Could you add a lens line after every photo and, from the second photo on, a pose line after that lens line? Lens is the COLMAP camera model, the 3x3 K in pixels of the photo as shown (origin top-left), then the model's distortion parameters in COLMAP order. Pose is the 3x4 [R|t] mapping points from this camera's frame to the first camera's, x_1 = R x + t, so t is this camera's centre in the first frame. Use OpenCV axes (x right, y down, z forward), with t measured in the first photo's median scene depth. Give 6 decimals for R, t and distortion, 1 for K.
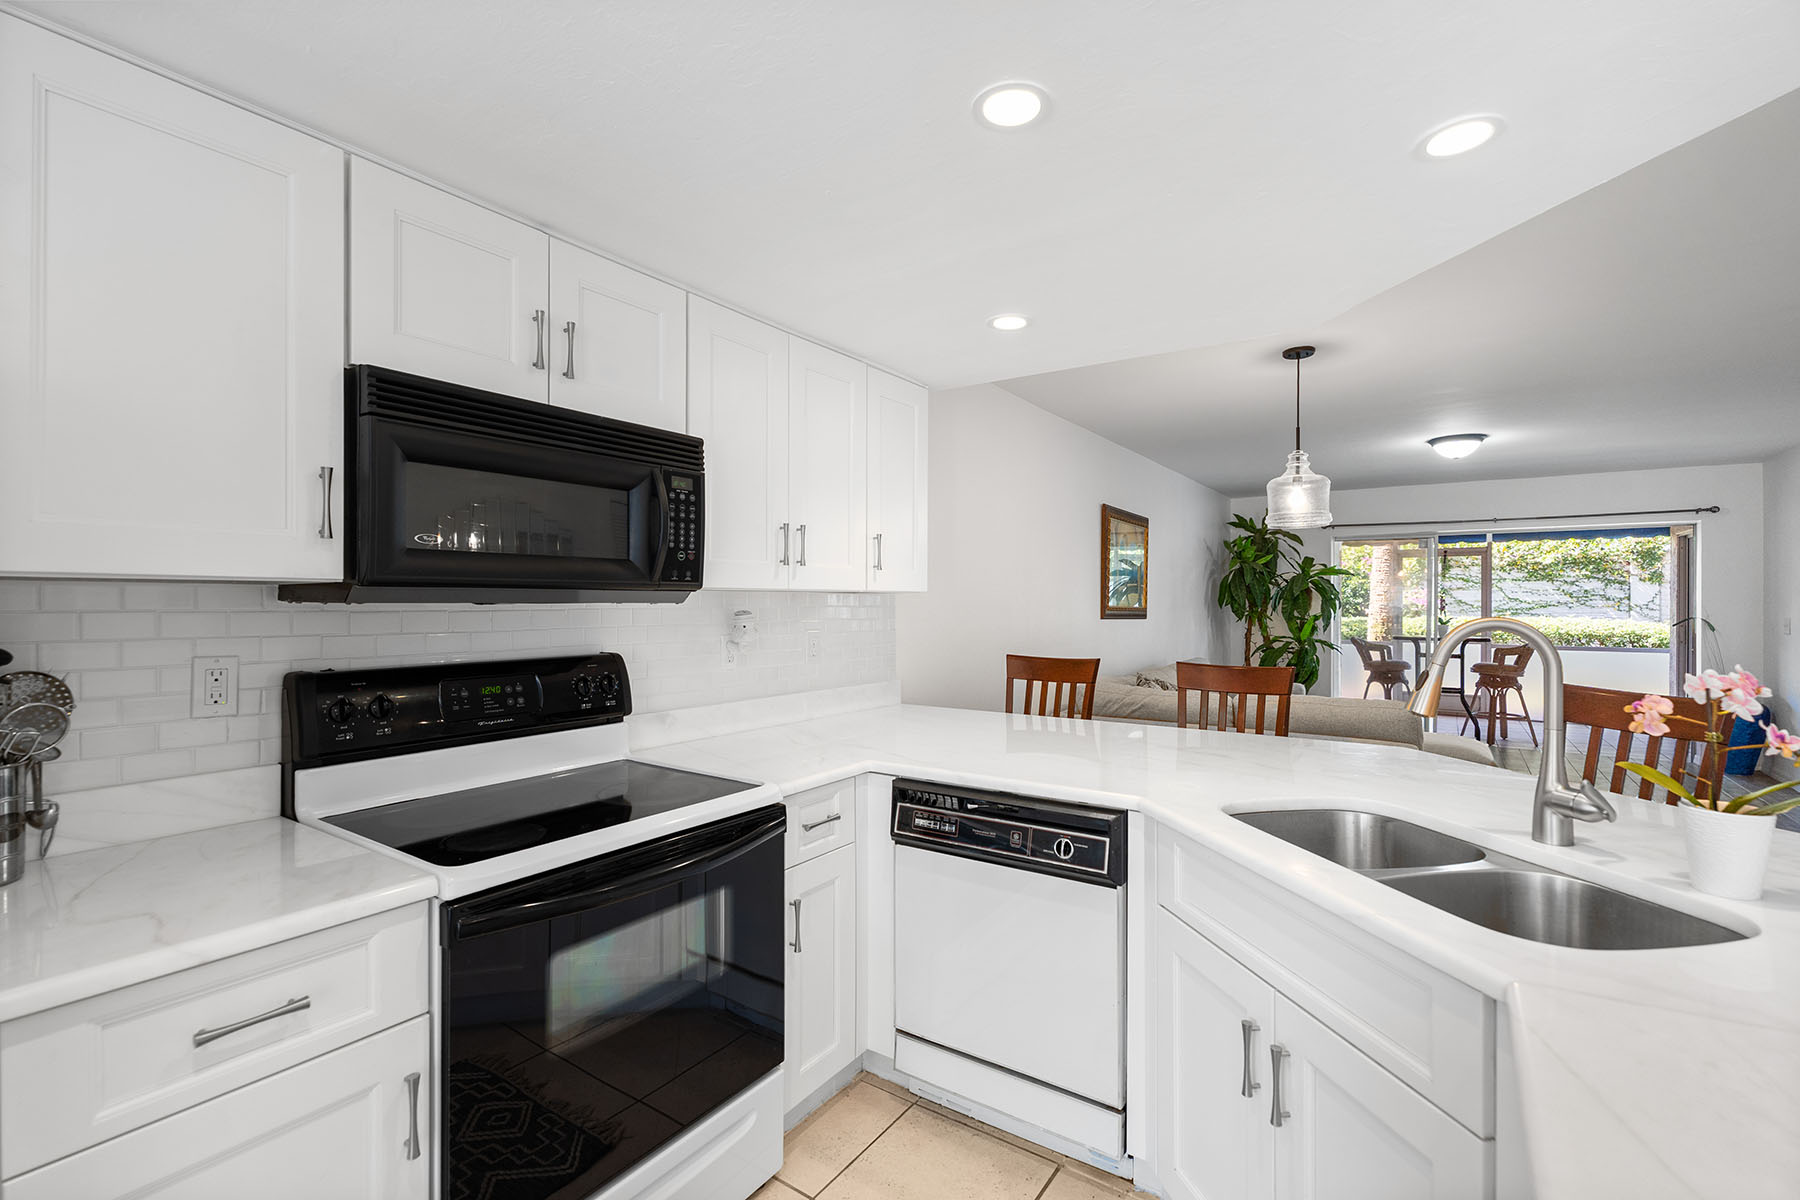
lens RADIAL K [[819.8, 0, 873.8], [0, 819.8, 608.3], [0, 0, 1]] dist [-0.006951, -0.005271]
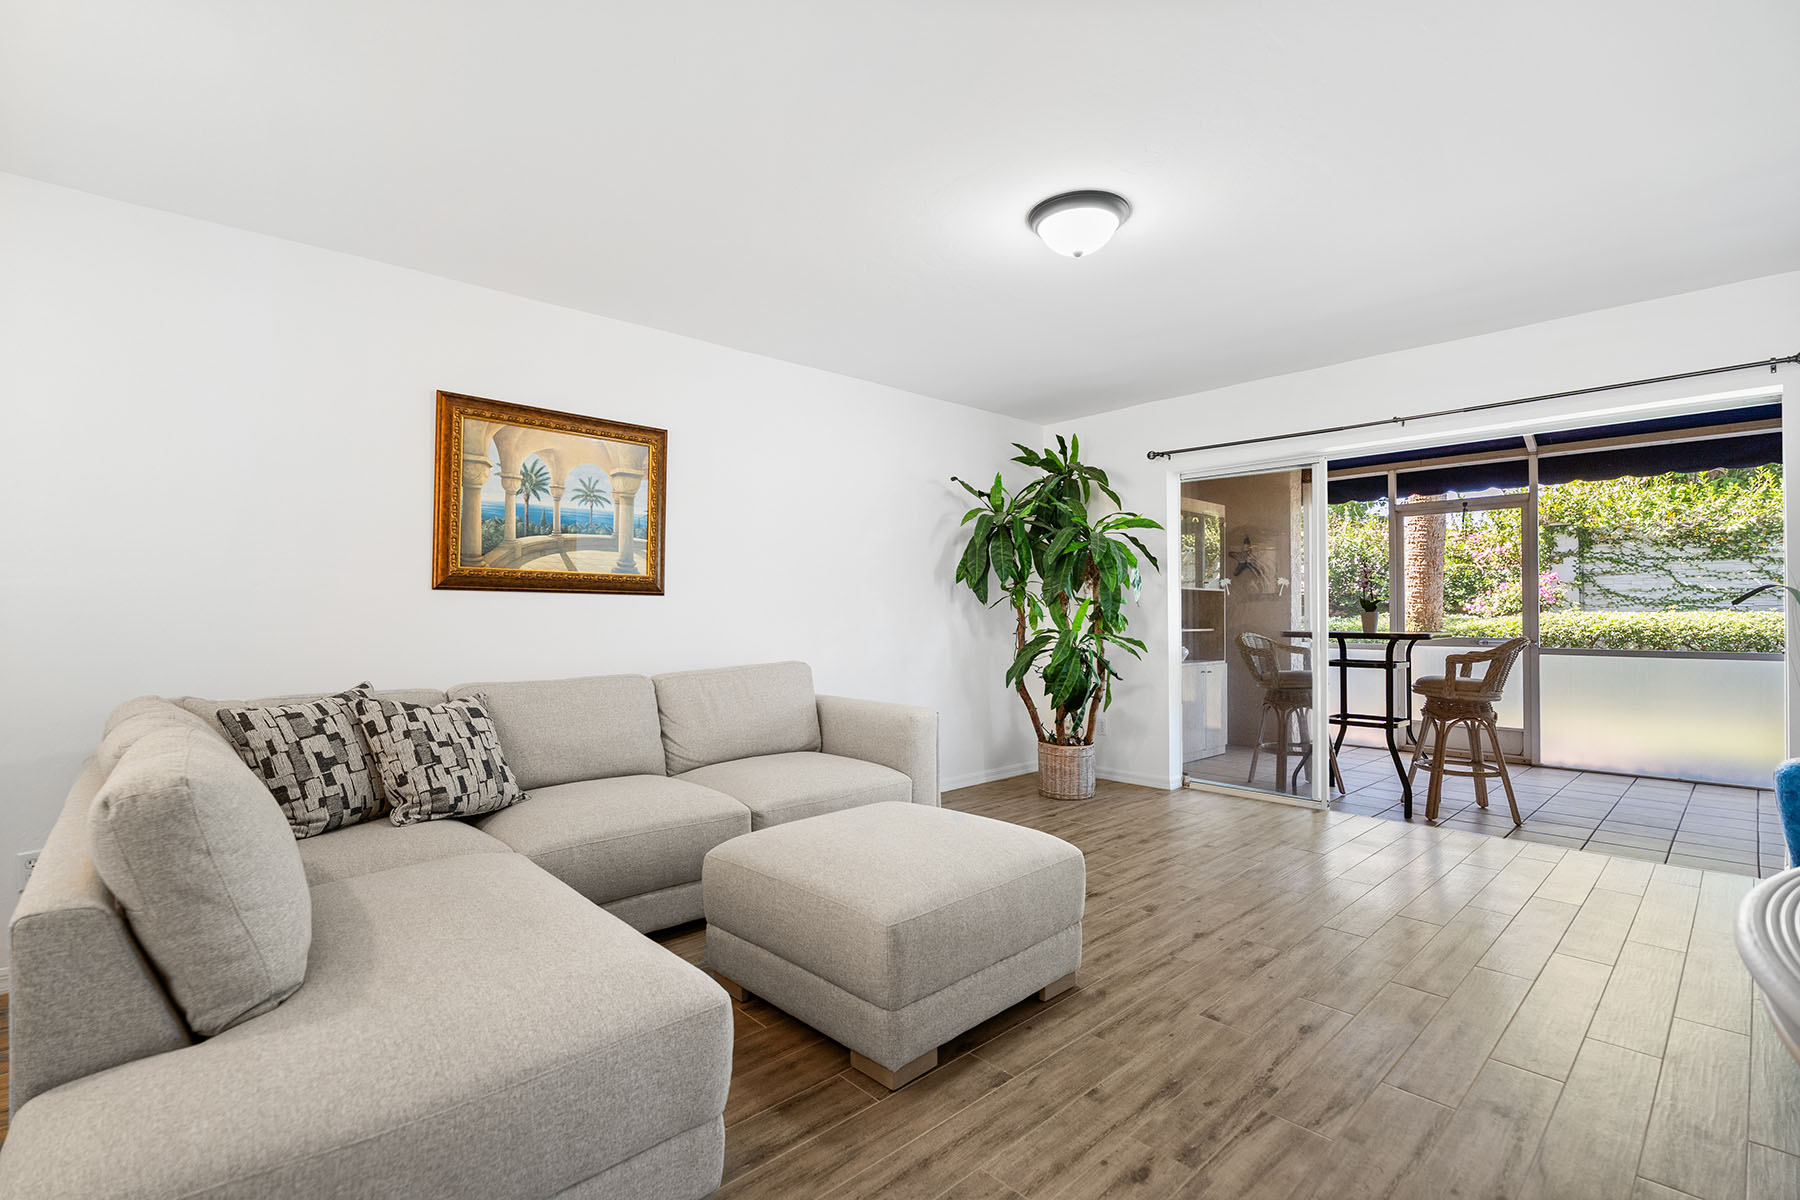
lens RADIAL K [[819.8, 0, 894.0], [0, 819.8, 607.1], [0, 0, 1]] dist [-0.006951, -0.005271]
pose [[0.978277, -0.004720, -0.207249, 1.617543], [0.002389, 0.999931, -0.011498, 0.075813], [0.207289, 0.010753, 0.978221, 1.134819]]
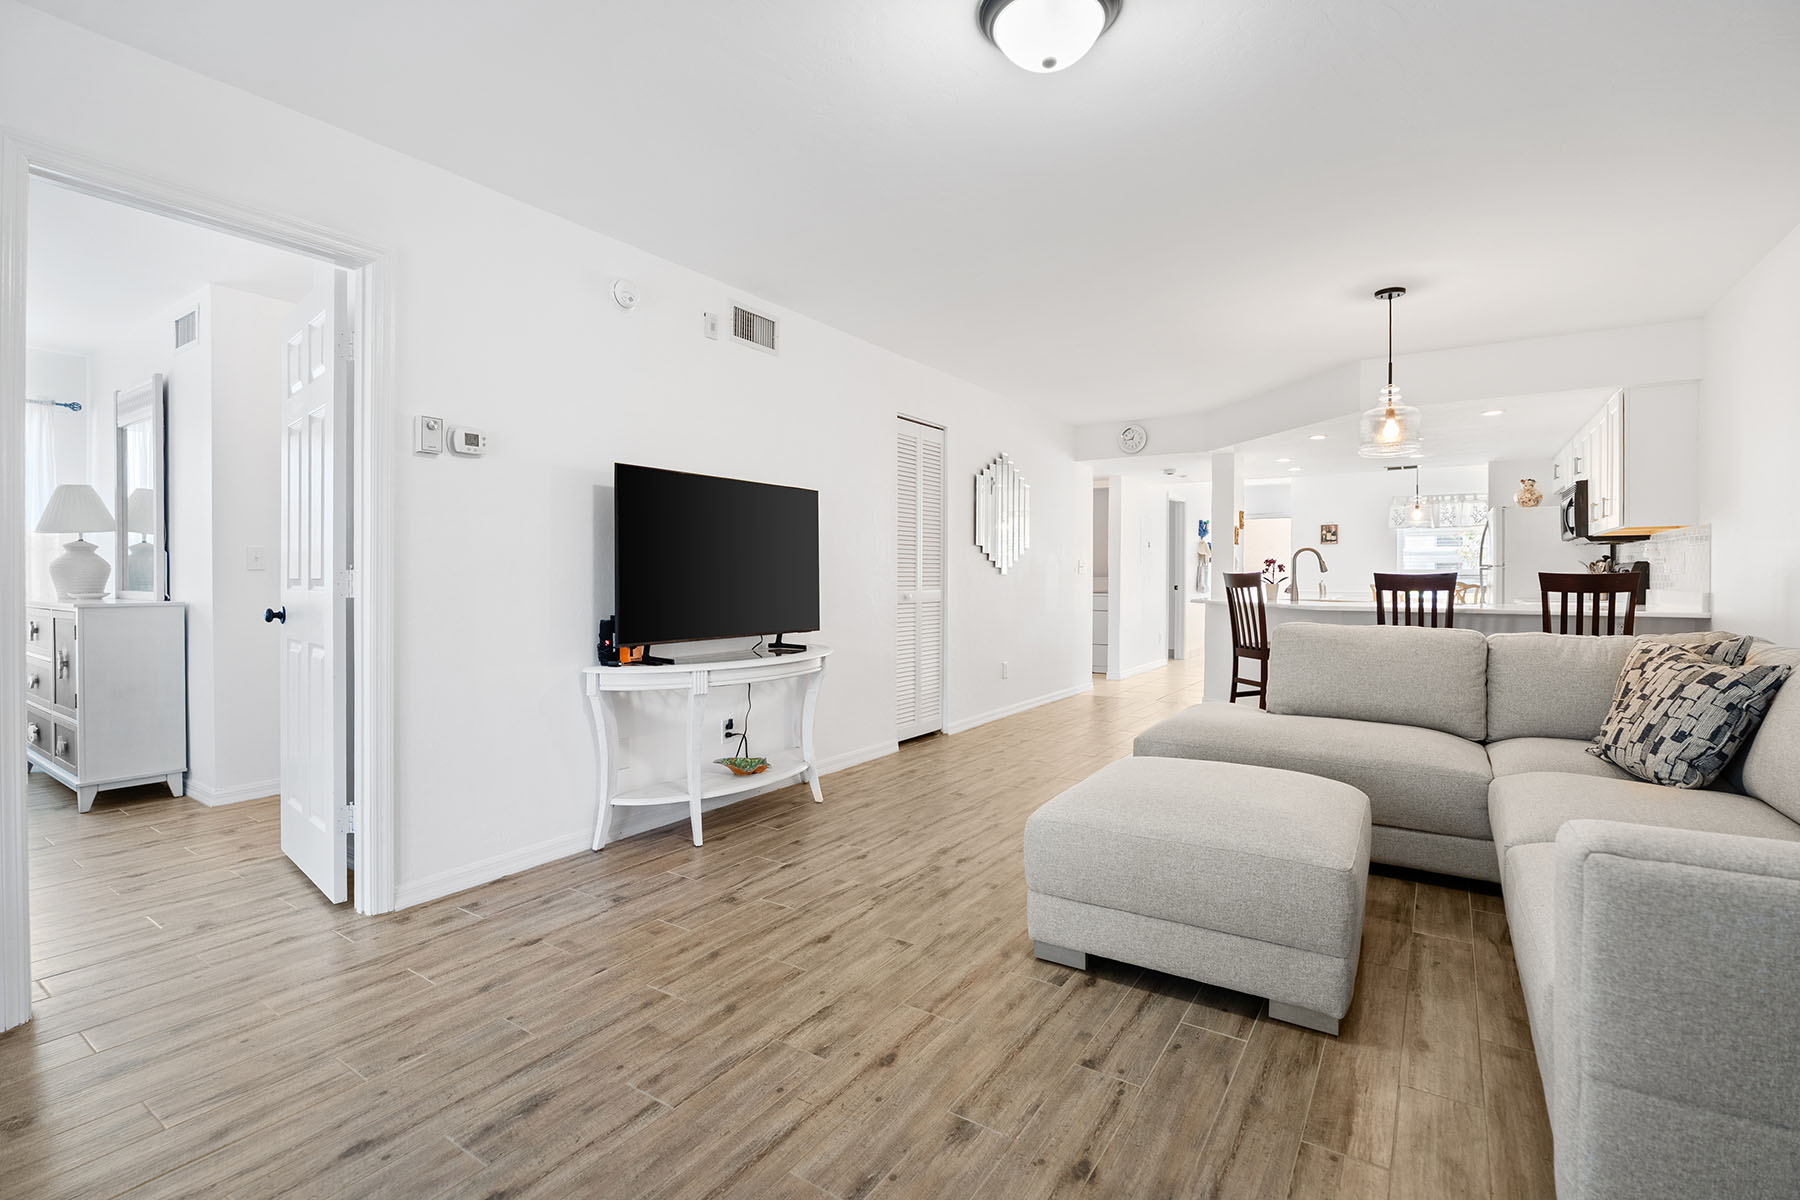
lens RADIAL K [[819.8, 0, 897.6], [0, 819.8, 567.9], [0, 0, 1]] dist [-0.006951, -0.005271]
pose [[-0.999610, -0.000872, -0.027928, 1.809351], [-0.000755, 0.999991, -0.004197, 0.080540], [0.027931, -0.004175, -0.999601, 3.106126]]
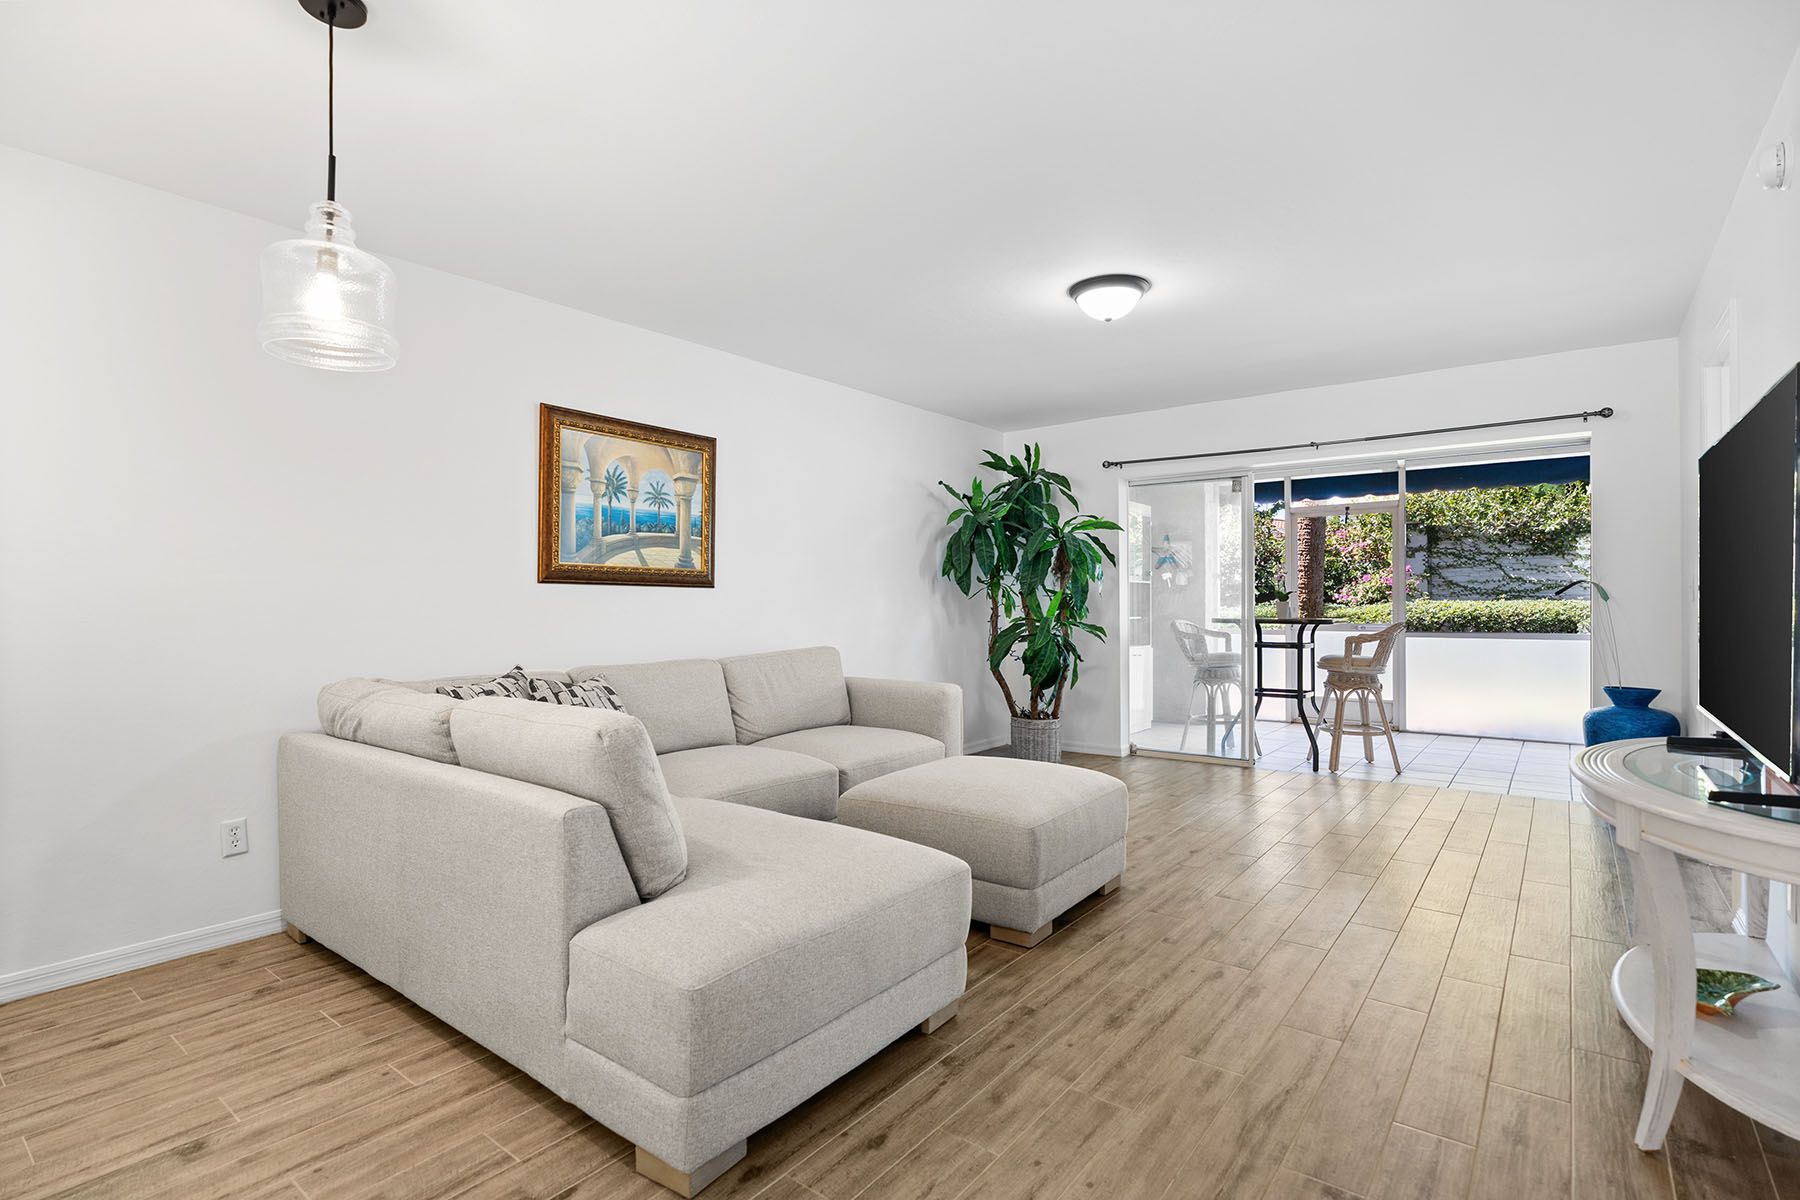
lens RADIAL K [[875.6, 0, 889.1], [0, 875.6, 608.9], [0, 0, 1]] dist [-0.012845, 0.000531]
pose [[0.998658, -0.005785, -0.051462, 1.327329], [0.005922, 0.999979, 0.002493, 0.076118], [0.051447, -0.002795, 0.998672, 0.739972]]
